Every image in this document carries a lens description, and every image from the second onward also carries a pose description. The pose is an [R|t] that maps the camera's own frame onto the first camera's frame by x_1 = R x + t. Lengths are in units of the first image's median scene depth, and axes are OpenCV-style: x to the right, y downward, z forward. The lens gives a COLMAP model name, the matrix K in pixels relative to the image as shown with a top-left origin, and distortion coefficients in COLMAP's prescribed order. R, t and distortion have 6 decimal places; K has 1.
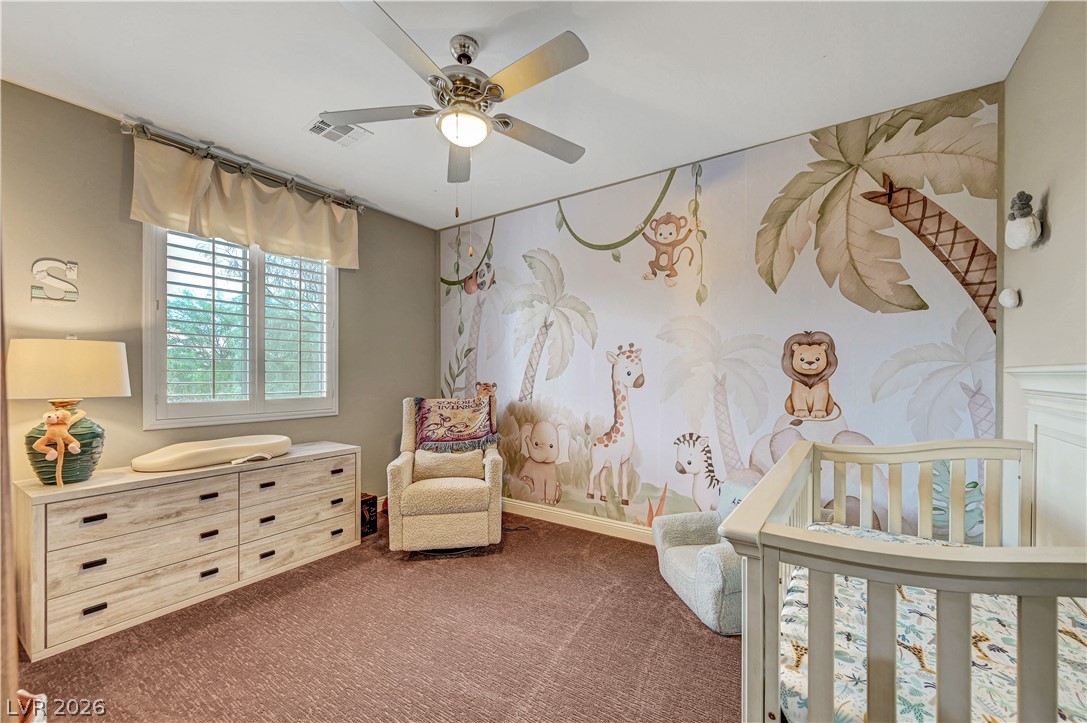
lens RADIAL K [[431.4, 0, 547.9], [0, 431.4, 372.5], [0, 0, 1]] dist [0.003128, 0.000255]
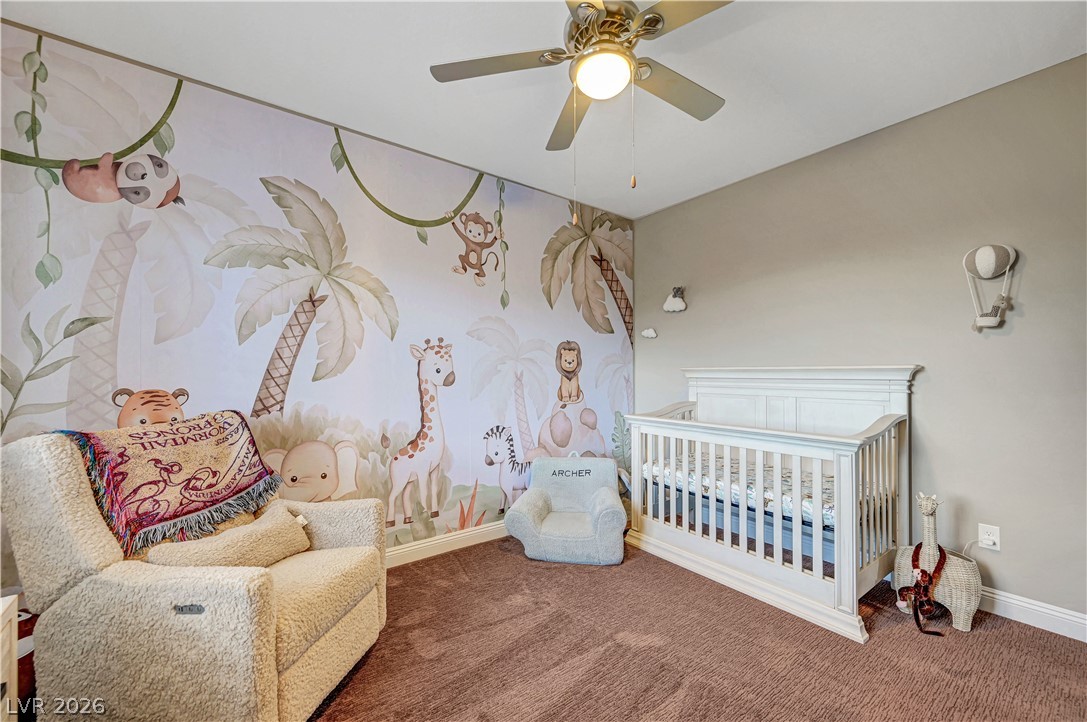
lens RADIAL K [[431.4, 0, 547.9], [0, 431.4, 372.0], [0, 0, 1]] dist [0.003128, 0.000255]
pose [[0.315522, -0.002012, 0.948916, -0.629152], [0.002598, 0.999996, 0.001257, 0.004276], [-0.948915, 0.002069, 0.315526, 0.518049]]
